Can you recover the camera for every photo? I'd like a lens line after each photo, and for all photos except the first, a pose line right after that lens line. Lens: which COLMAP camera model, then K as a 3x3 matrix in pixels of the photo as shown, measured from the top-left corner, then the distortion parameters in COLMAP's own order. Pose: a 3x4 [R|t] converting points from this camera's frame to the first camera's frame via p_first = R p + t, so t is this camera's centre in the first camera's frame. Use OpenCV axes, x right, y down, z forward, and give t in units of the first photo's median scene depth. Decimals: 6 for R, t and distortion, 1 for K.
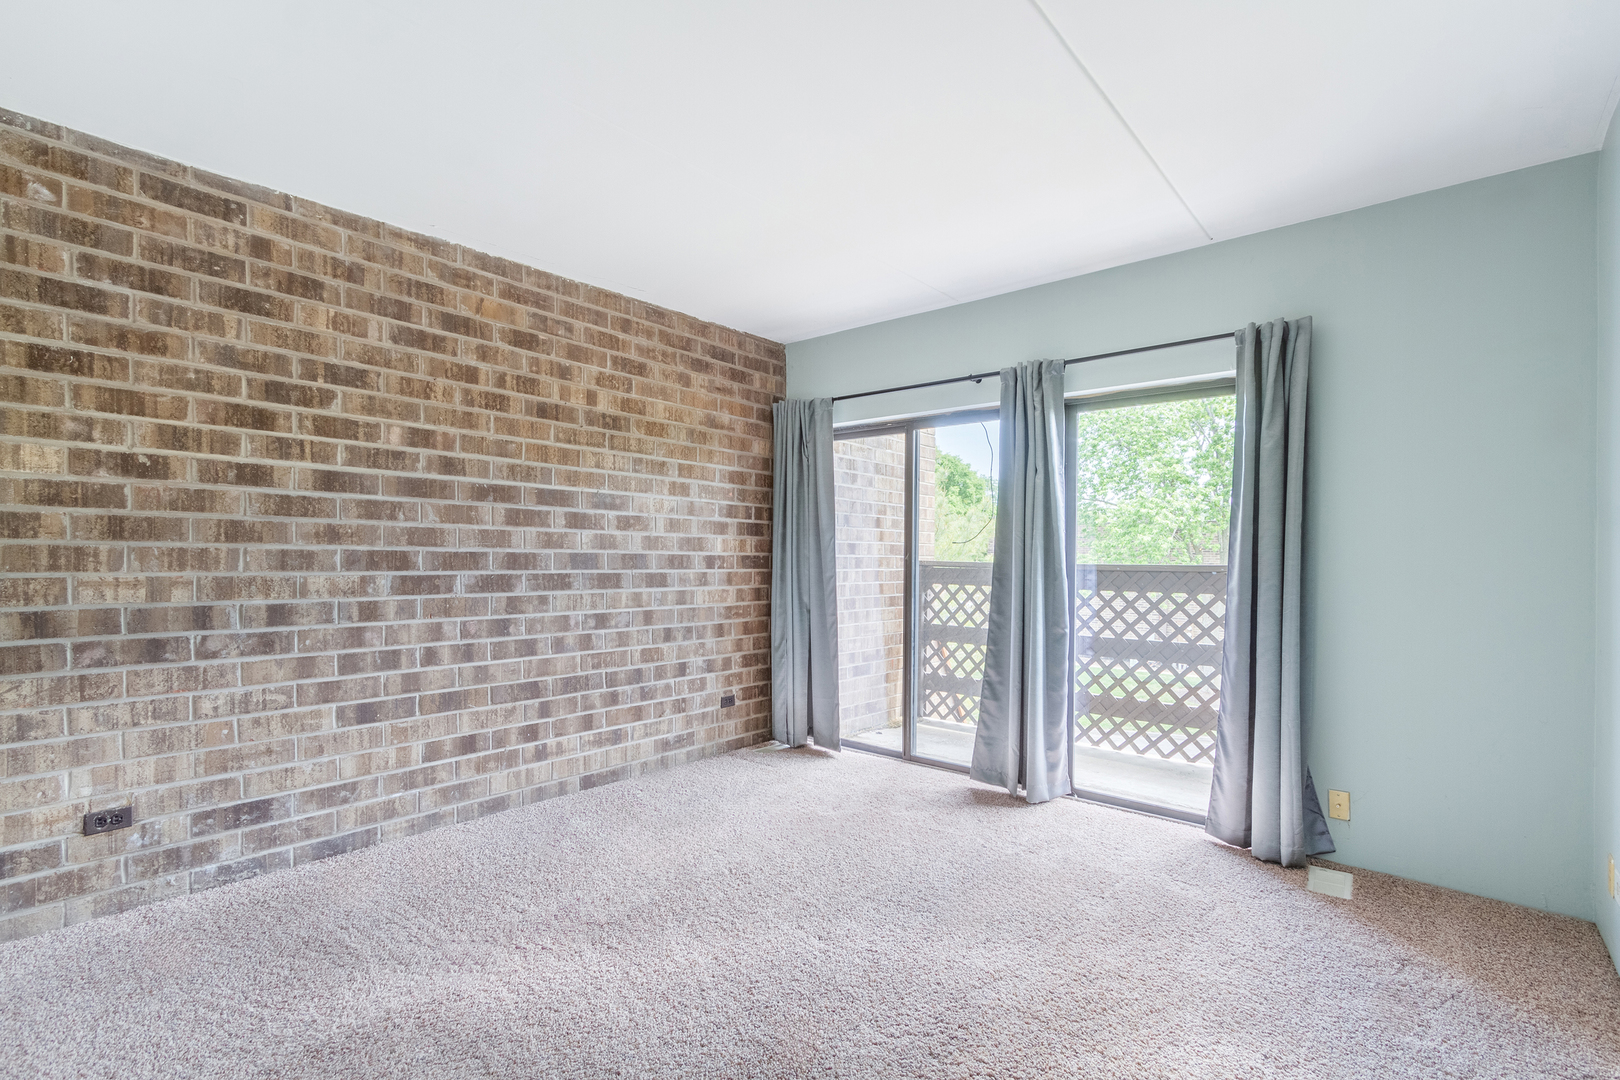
lens RADIAL K [[747.5, 0, 803.1], [0, 747.5, 557.8], [0, 0, 1]] dist [0.004636, -0.003306]
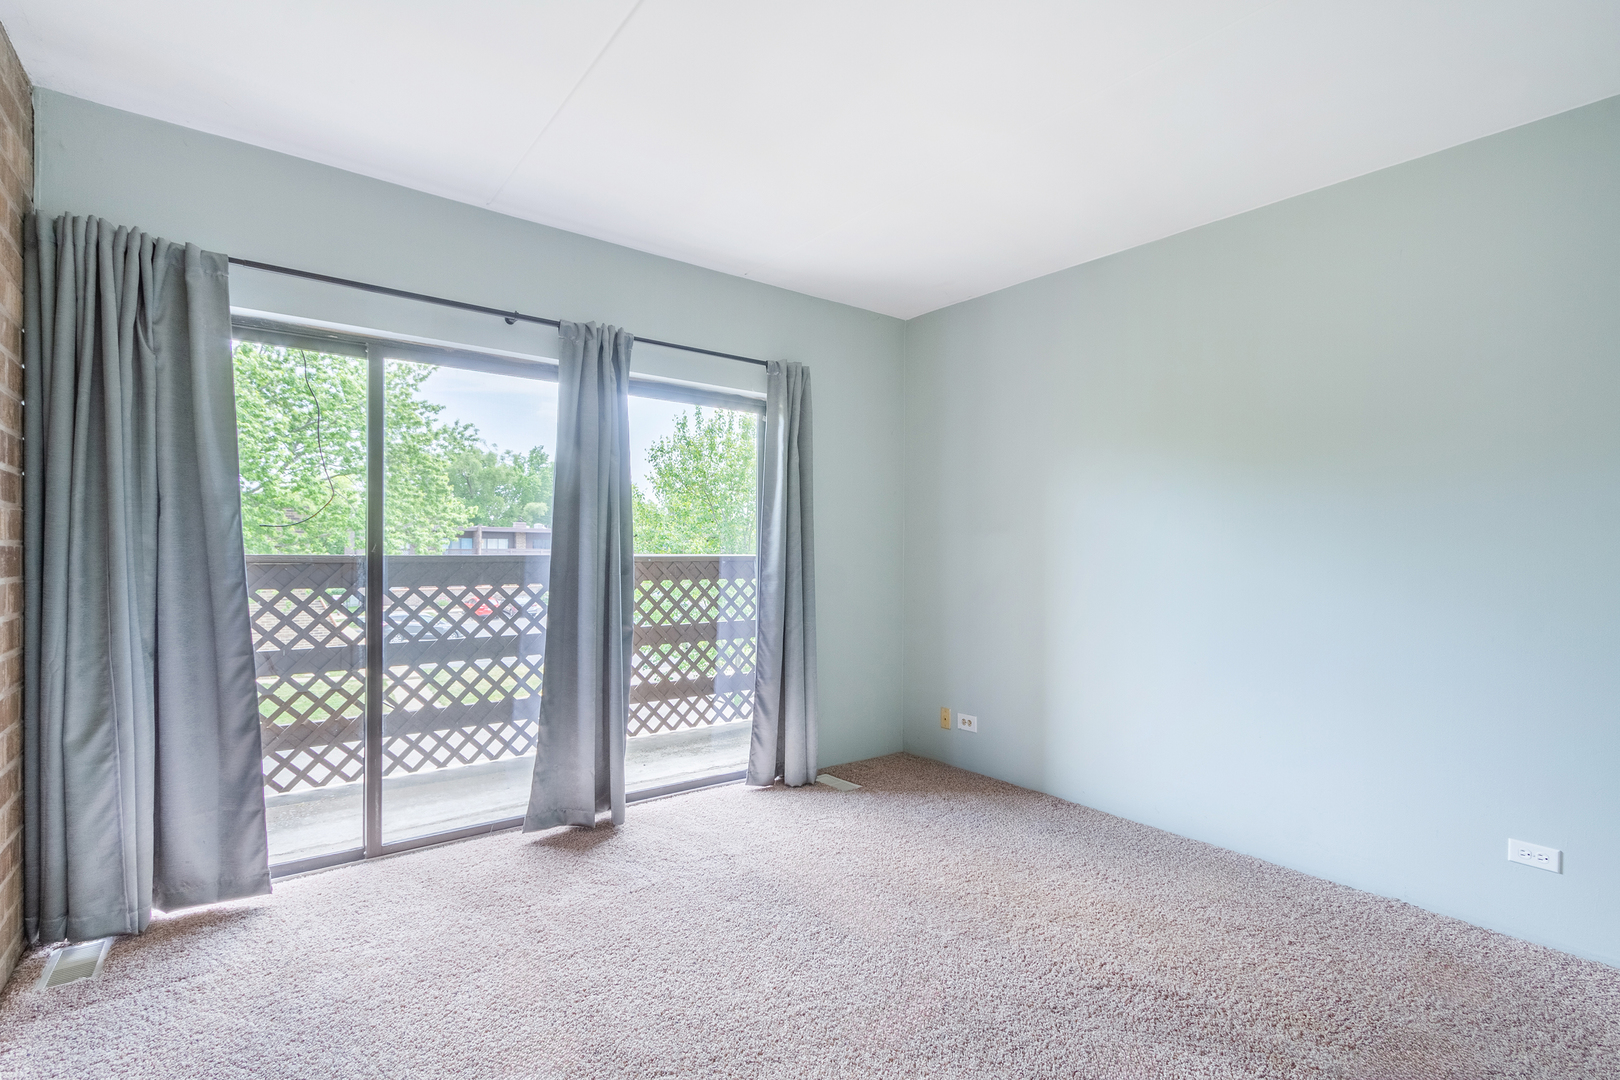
lens RADIAL K [[747.5, 0, 805.1], [0, 747.5, 542.7], [0, 0, 1]] dist [0.004636, -0.003306]
pose [[0.203133, 0.007564, 0.979122, -0.587254], [0.000525, 0.999969, -0.007834, 0.001295], [-0.979151, 0.002105, 0.203123, 0.679620]]
